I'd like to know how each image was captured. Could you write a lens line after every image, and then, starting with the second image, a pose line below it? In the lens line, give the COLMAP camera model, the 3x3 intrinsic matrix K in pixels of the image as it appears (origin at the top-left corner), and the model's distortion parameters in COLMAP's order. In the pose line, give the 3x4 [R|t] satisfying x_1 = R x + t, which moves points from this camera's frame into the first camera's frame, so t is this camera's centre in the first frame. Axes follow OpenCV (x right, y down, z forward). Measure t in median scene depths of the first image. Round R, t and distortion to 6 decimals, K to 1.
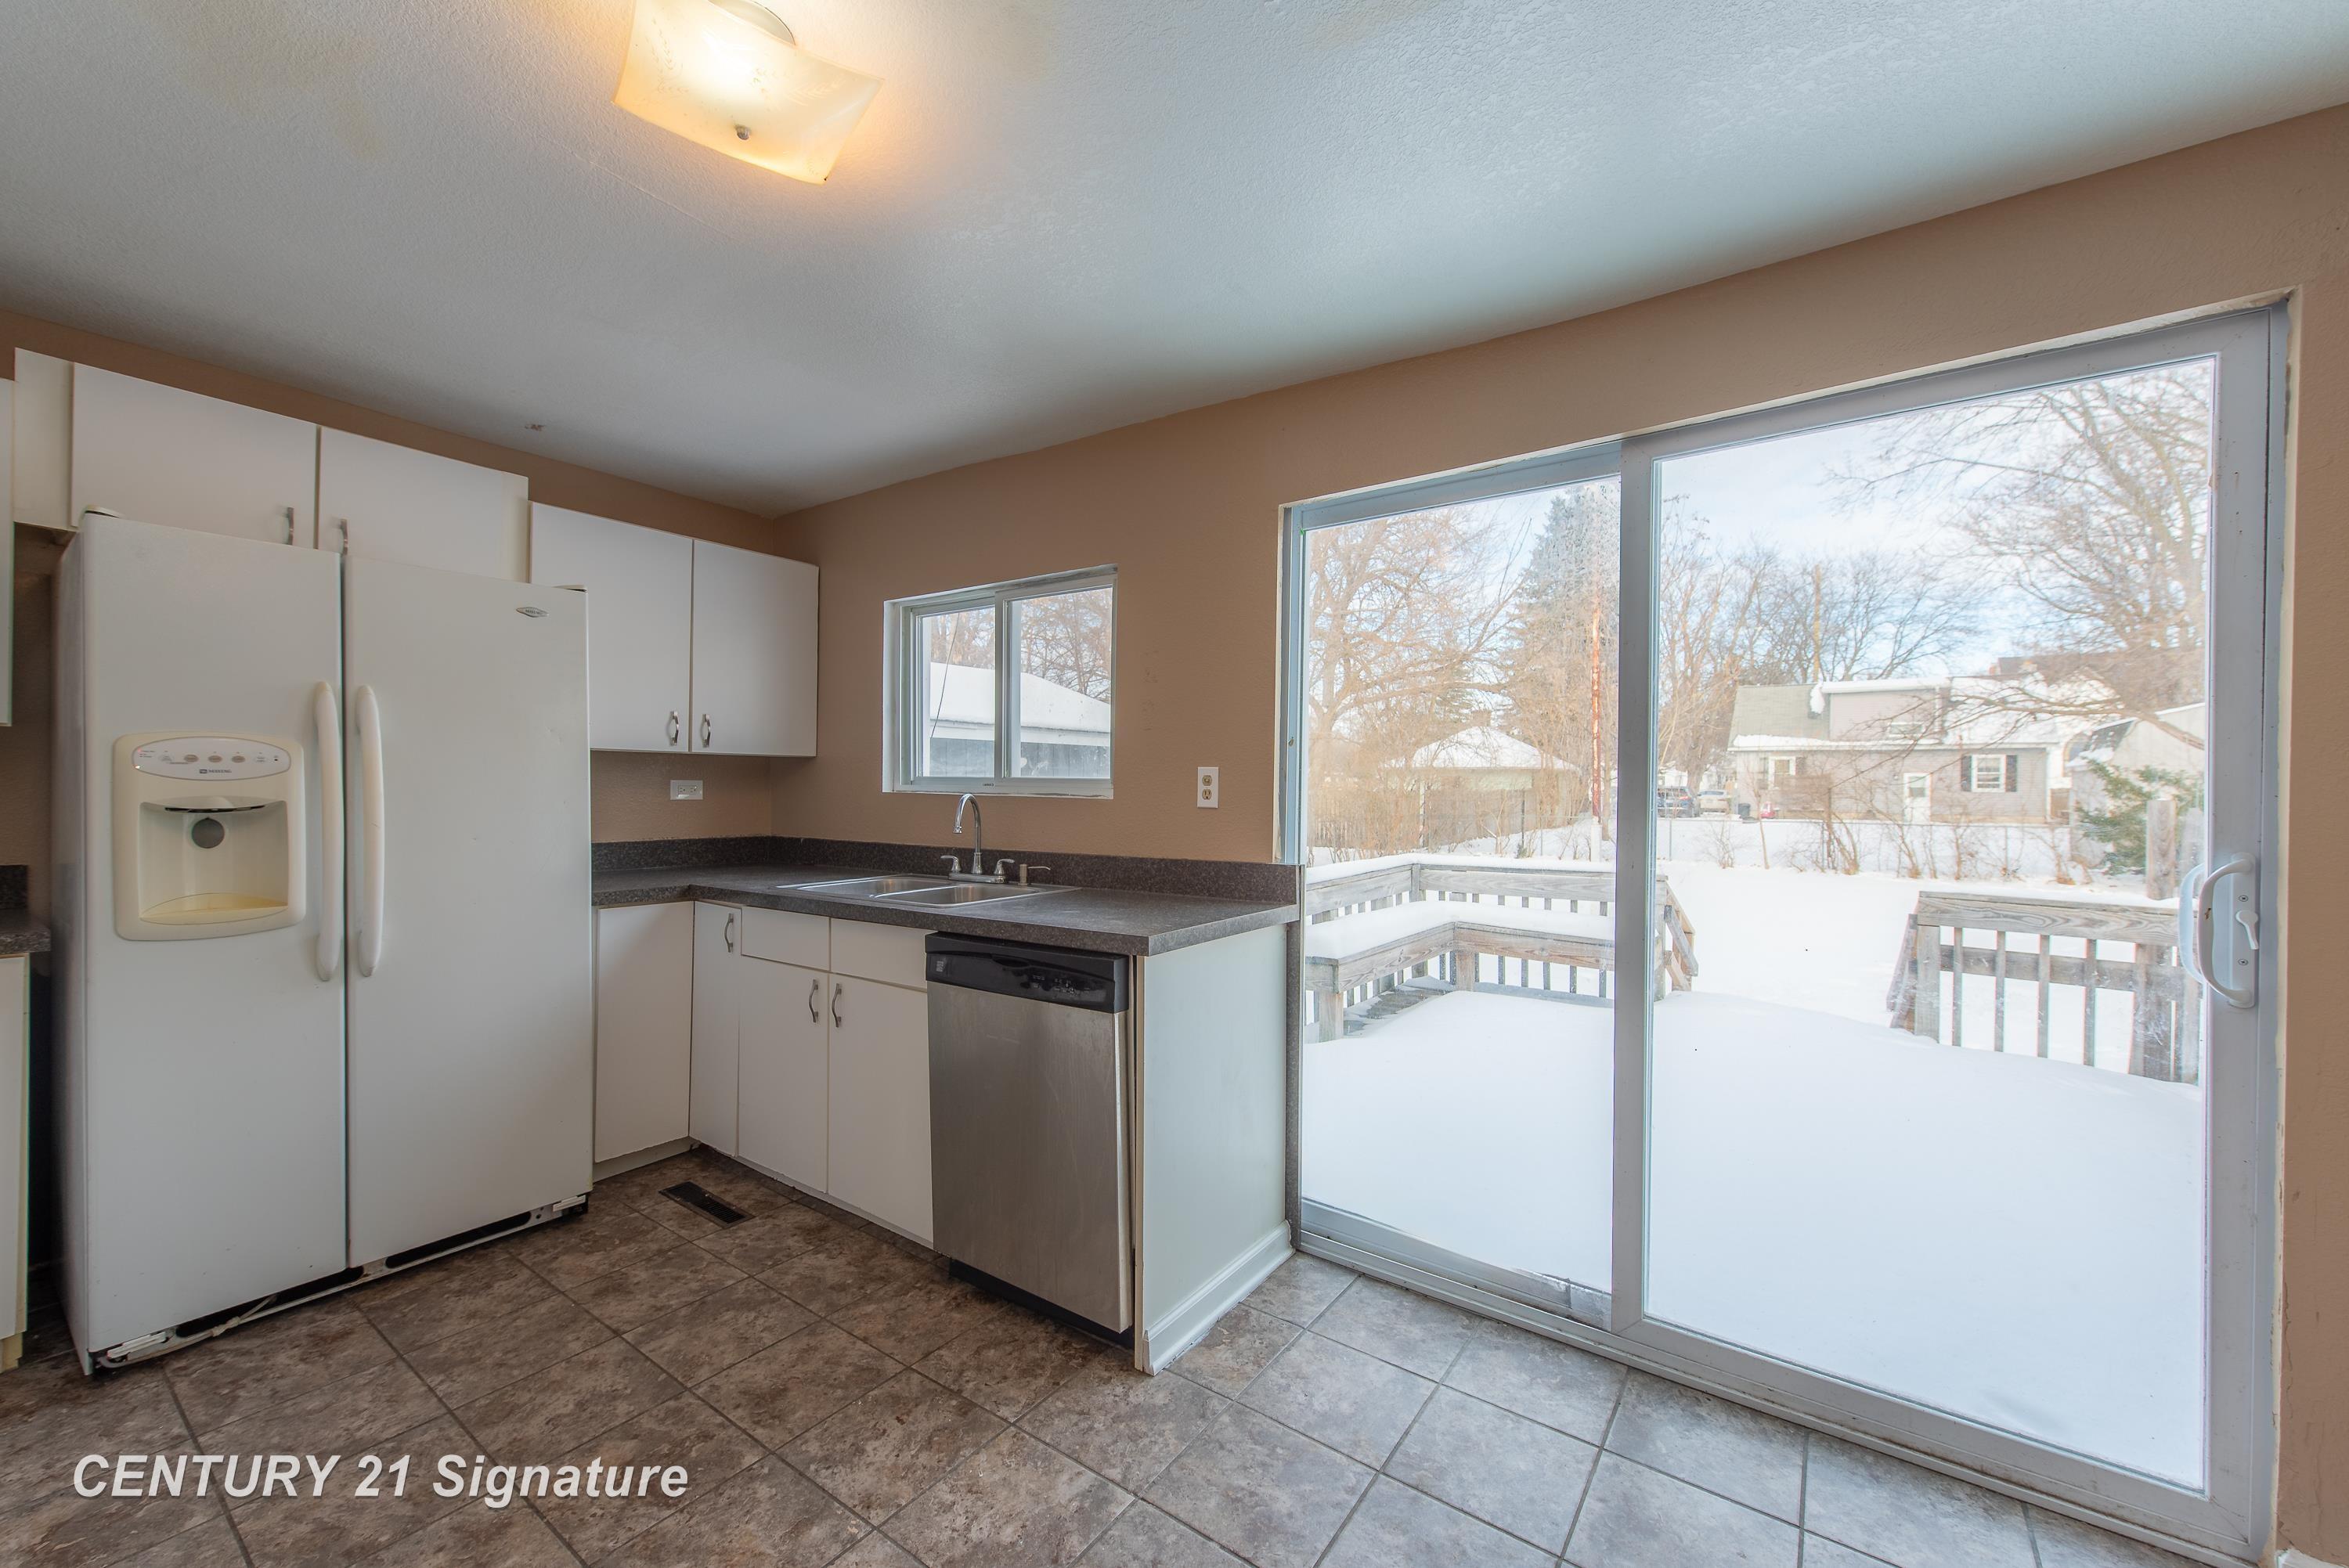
lens RADIAL K [[906.9, 0, 1163.6], [0, 906.9, 791.4], [0, 0, 1]] dist [0.008996, -0.002607]
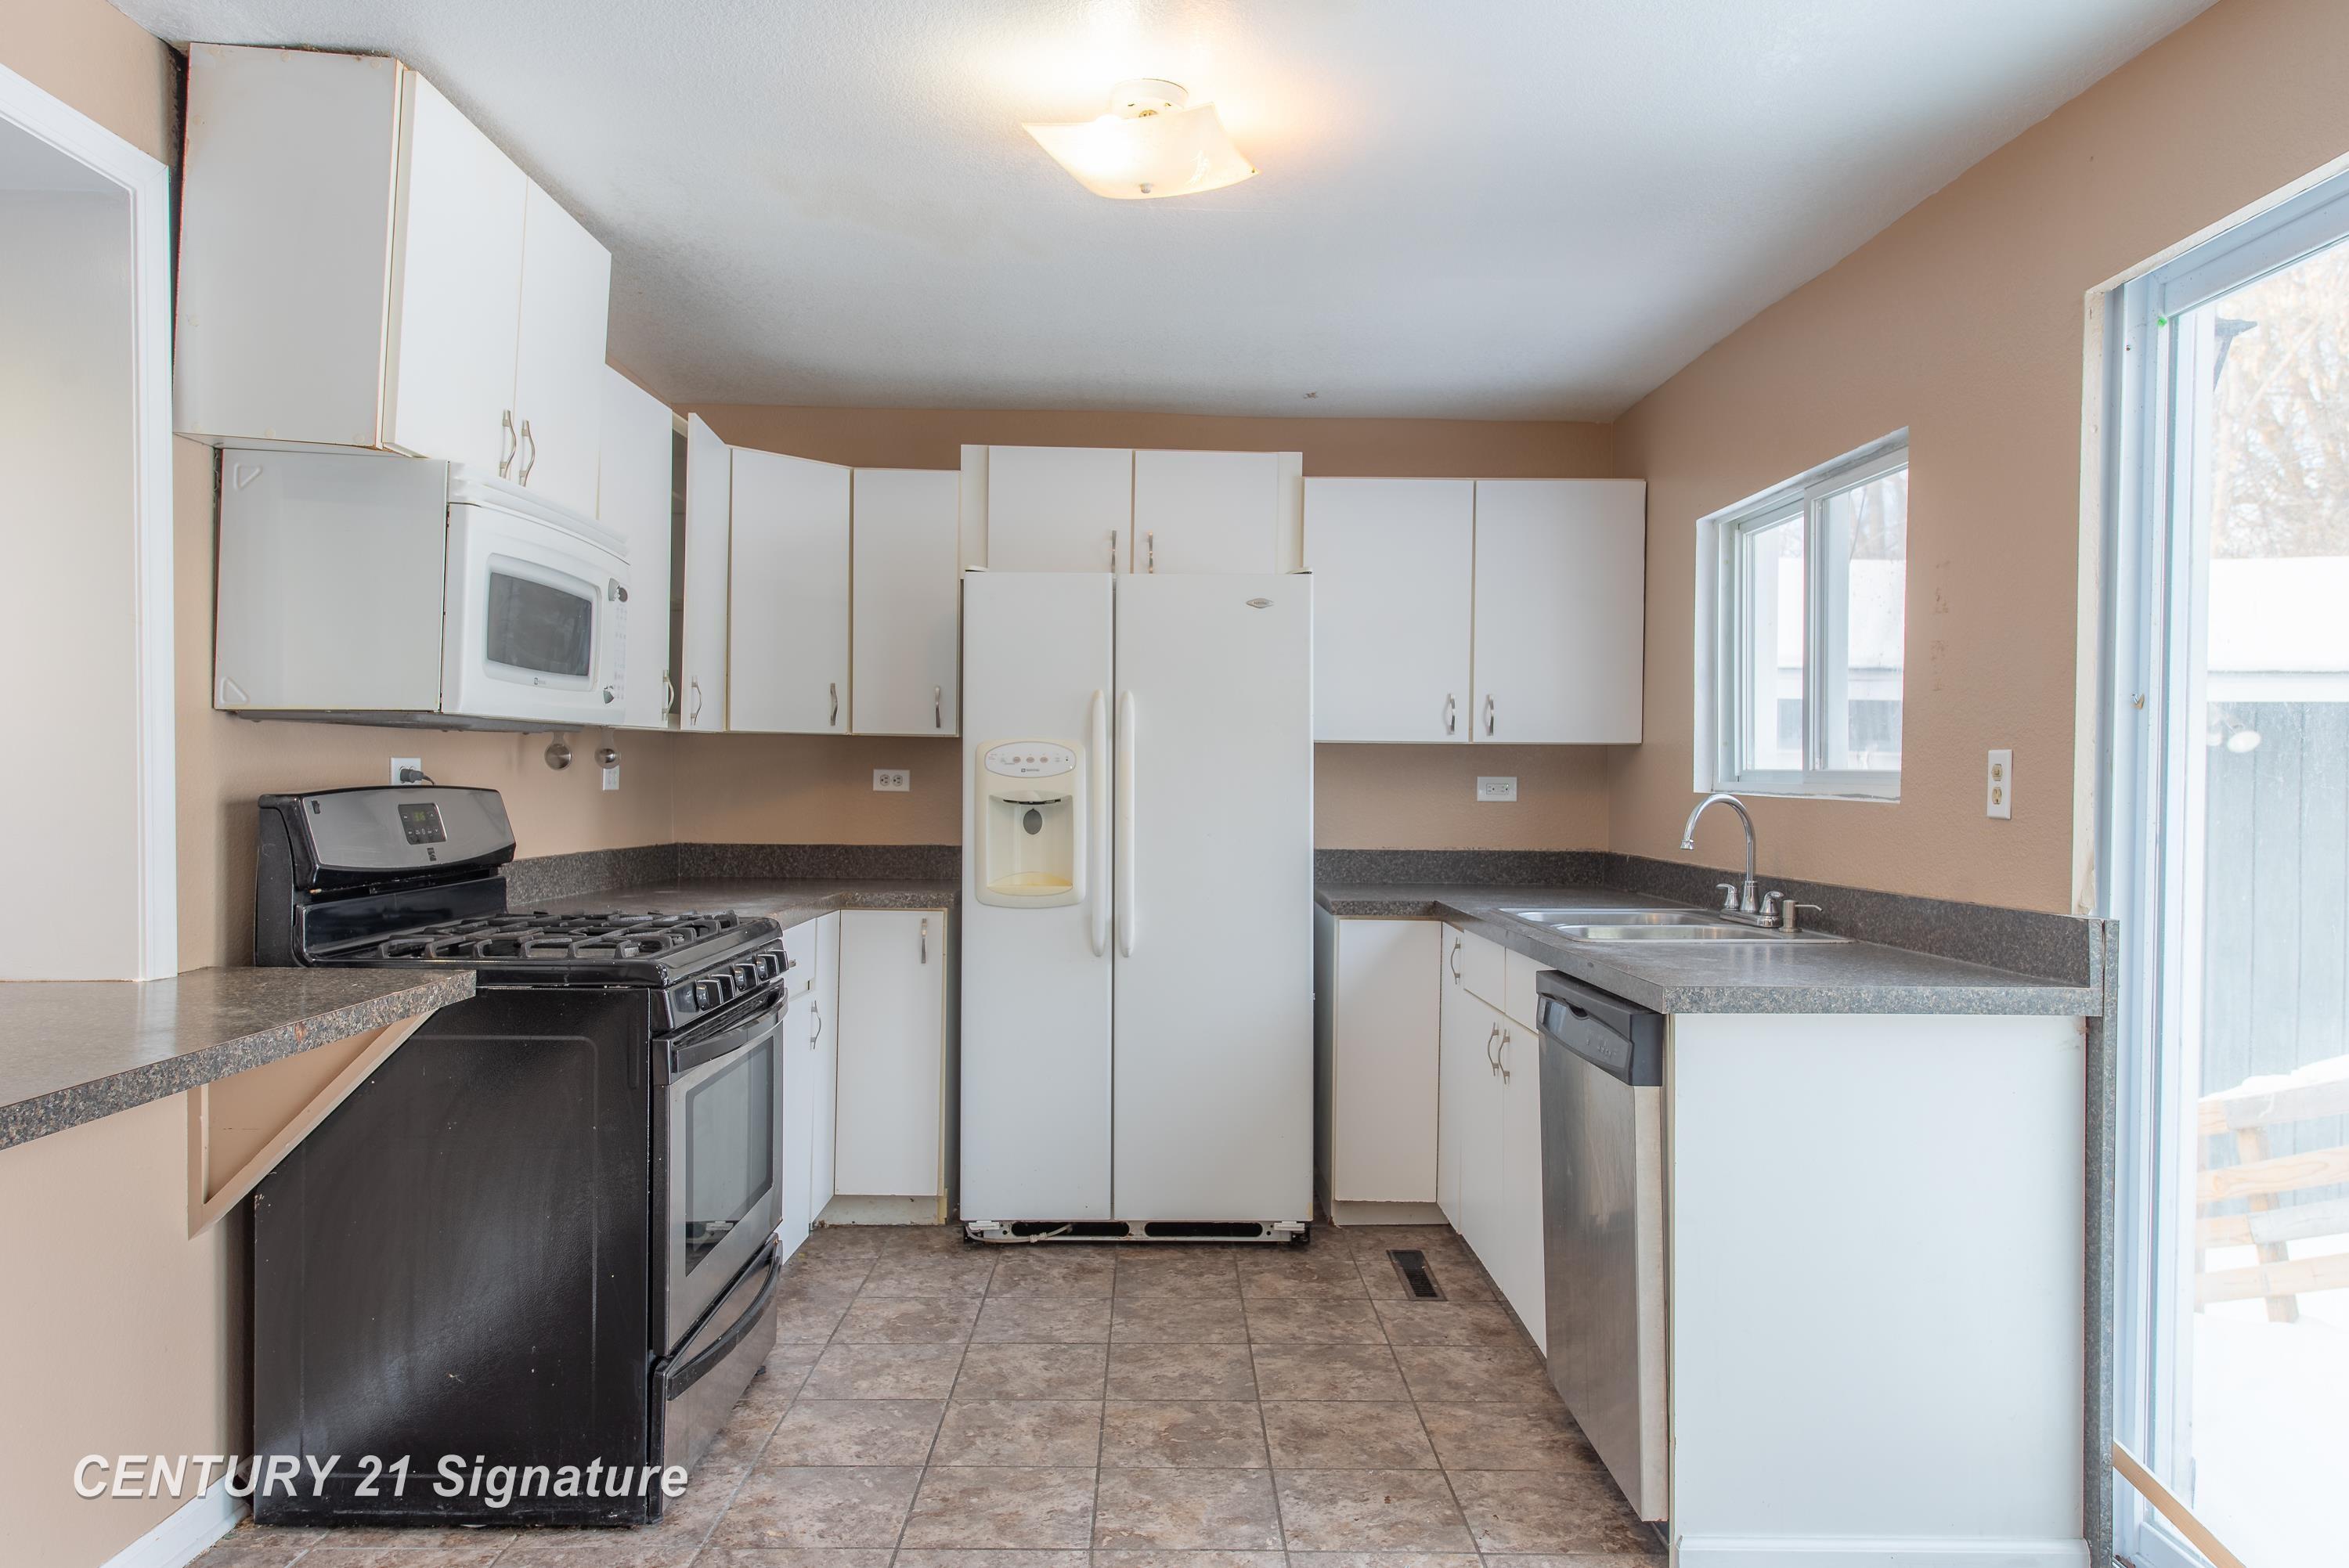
lens RADIAL K [[1507.8, 0, 1169.5], [0, 1507.8, 795.8], [0, 0, 1]] dist [0.006471, -0.004926]
pose [[0.597883, 0.005363, -0.801565, 0.586613], [-0.007084, 0.999974, 0.001406, 0.006894], [0.801552, 0.004837, 0.597906, -0.035972]]
